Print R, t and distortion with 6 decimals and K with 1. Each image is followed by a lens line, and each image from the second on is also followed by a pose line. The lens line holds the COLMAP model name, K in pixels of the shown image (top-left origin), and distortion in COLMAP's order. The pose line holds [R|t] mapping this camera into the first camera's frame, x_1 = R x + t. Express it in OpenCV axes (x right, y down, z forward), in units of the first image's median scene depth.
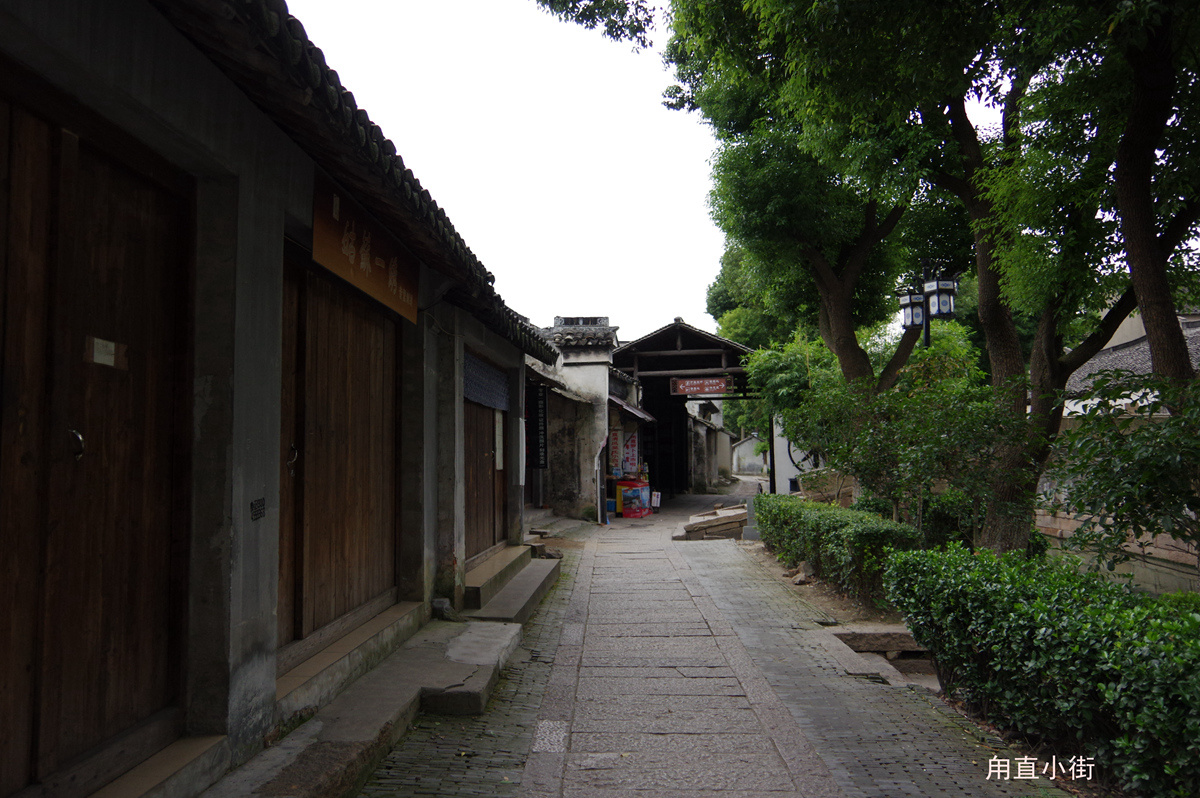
lens RADIAL K [[934.8, 0, 600.0], [0, 934.8, 399.0], [0, 0, 1]] dist [-0.077359, 0.133654]
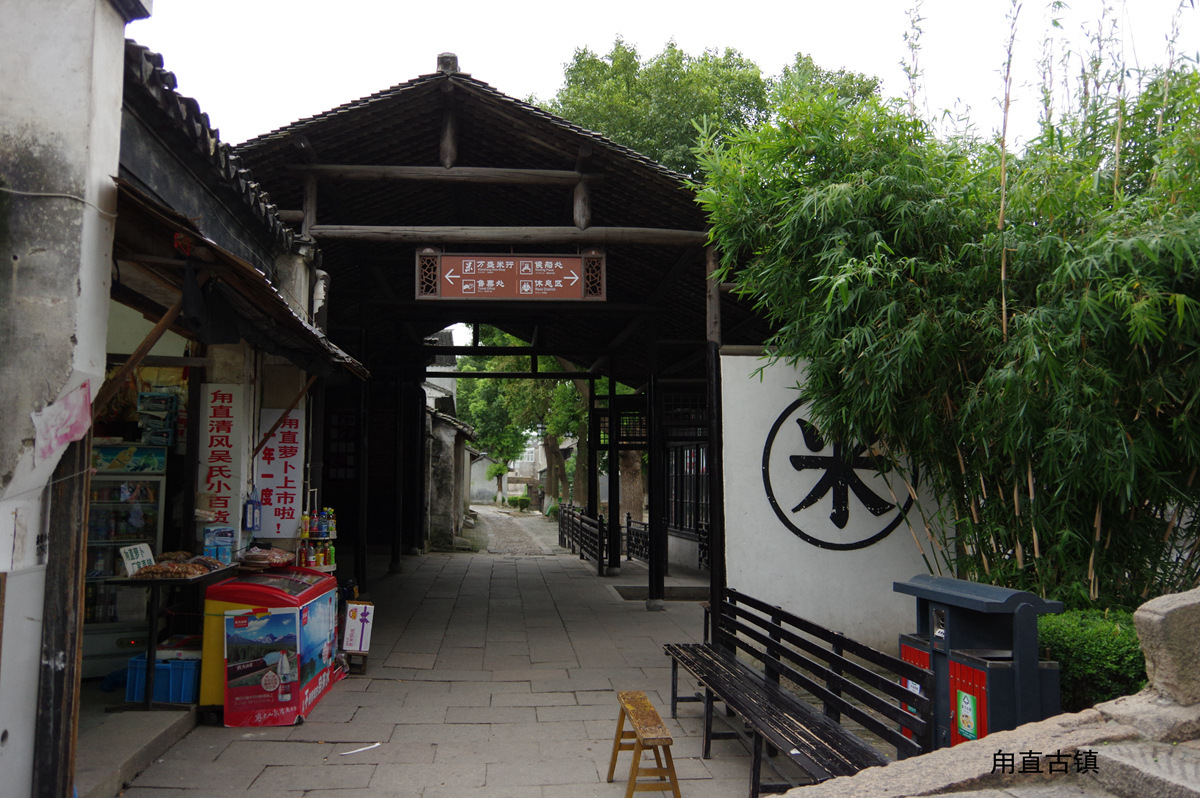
lens RADIAL K [[934.8, 0, 600.0], [0, 934.8, 399.0], [0, 0, 1]] dist [-0.077359, 0.133654]
pose [[0.952130, 0.037046, 0.303441, 0.040045], [-0.029545, 0.999135, -0.029272, 0.038751], [-0.304263, 0.018906, 0.952400, 0.681669]]
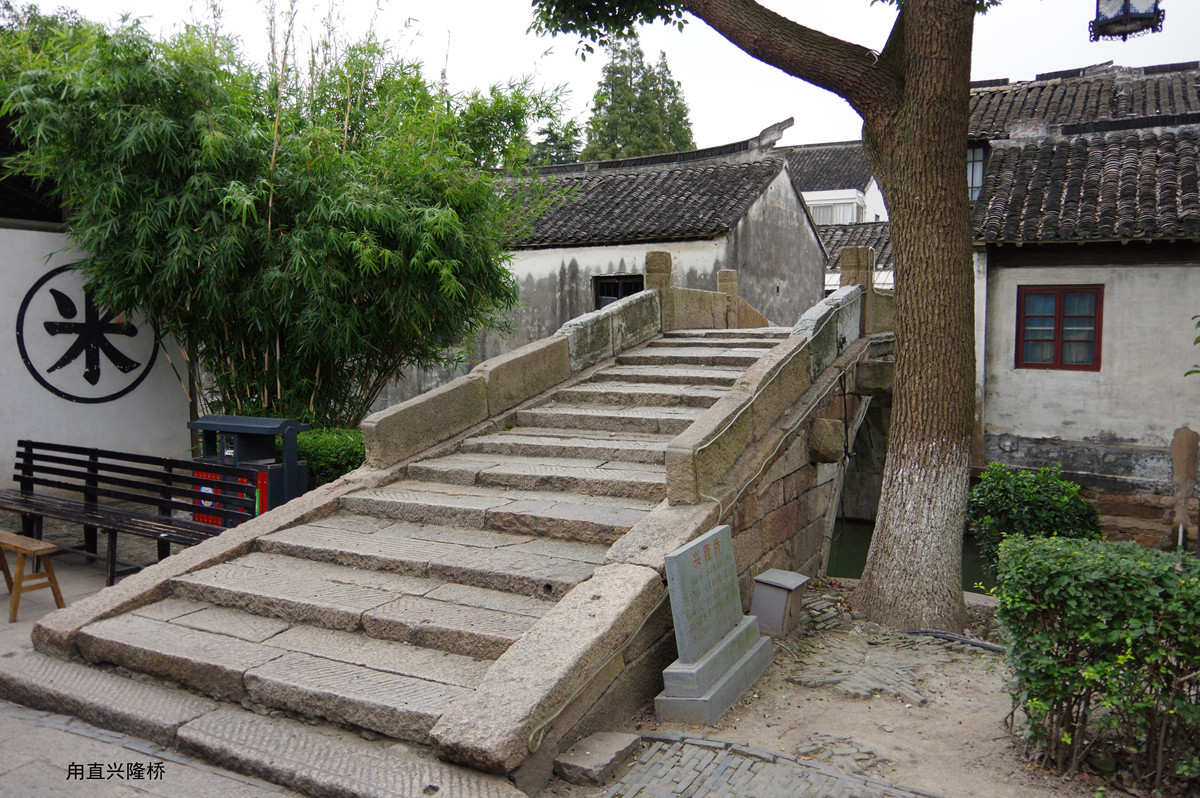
lens RADIAL K [[934.8, 0, 600.0], [0, 934.8, 399.0], [0, 0, 1]] dist [-0.077359, 0.133654]
pose [[0.371553, -0.063223, 0.926257, -0.054636], [-0.061604, 0.993801, 0.092544, 0.029938], [-0.926366, -0.091446, 0.365355, 0.636349]]
